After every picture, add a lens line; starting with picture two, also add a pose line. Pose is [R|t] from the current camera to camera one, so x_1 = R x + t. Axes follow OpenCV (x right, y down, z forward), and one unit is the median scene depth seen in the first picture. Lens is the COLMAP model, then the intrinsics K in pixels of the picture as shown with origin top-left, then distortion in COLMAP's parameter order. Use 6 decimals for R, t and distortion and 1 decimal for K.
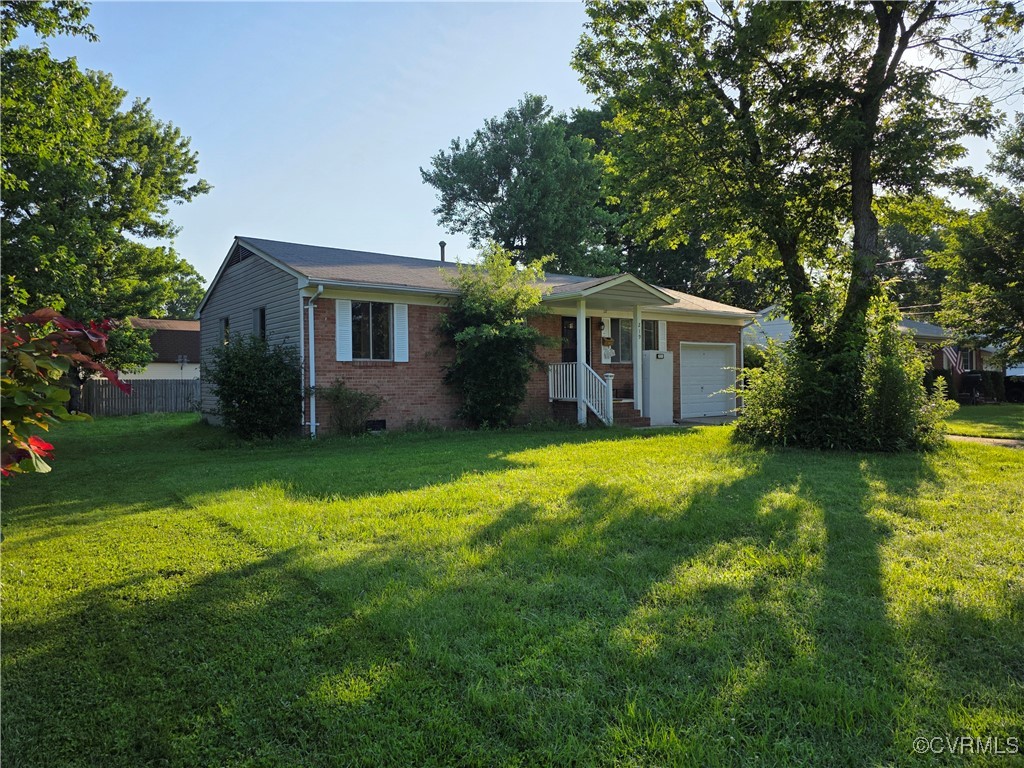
lens RADIAL K [[678.8, 0, 507.5], [0, 678.8, 389.7], [0, 0, 1]] dist [-0.009286, -0.007689]
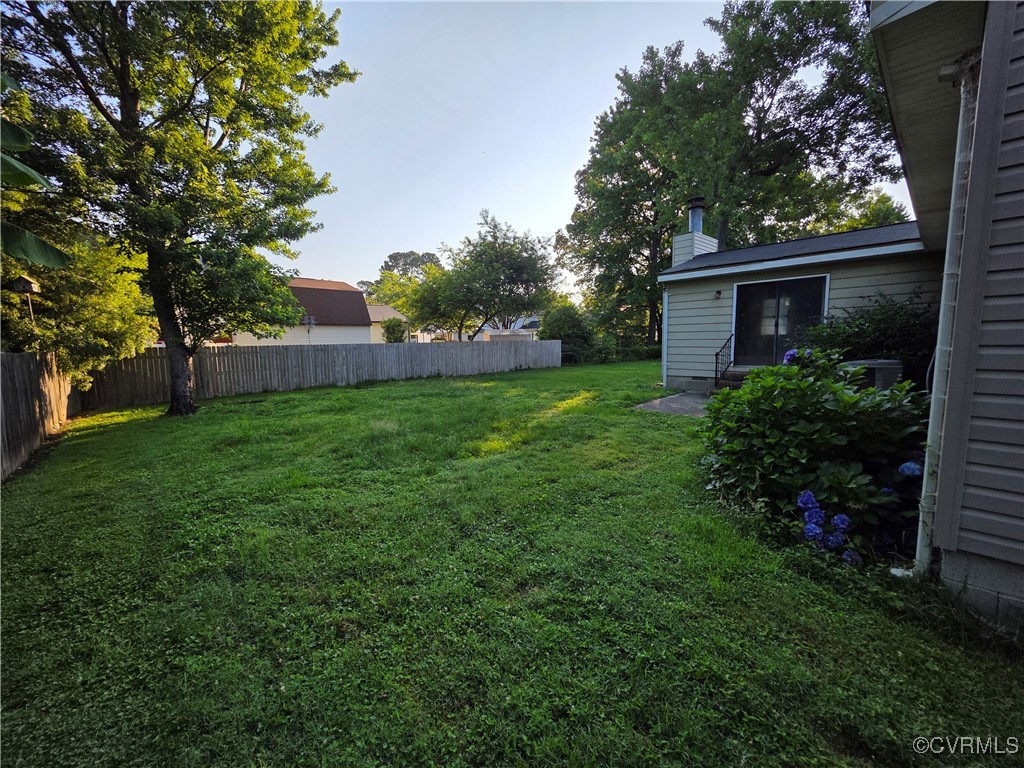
lens RADIAL K [[413.5, 0, 514.5], [0, 413.5, 388.2], [0, 0, 1]] dist [-0.001050, 0.000070]
pose [[0.987989, -0.040744, 0.149054, -0.694374], [0.025693, 0.994500, 0.101541, -0.015460], [-0.152371, -0.096492, 0.983602, 1.009884]]
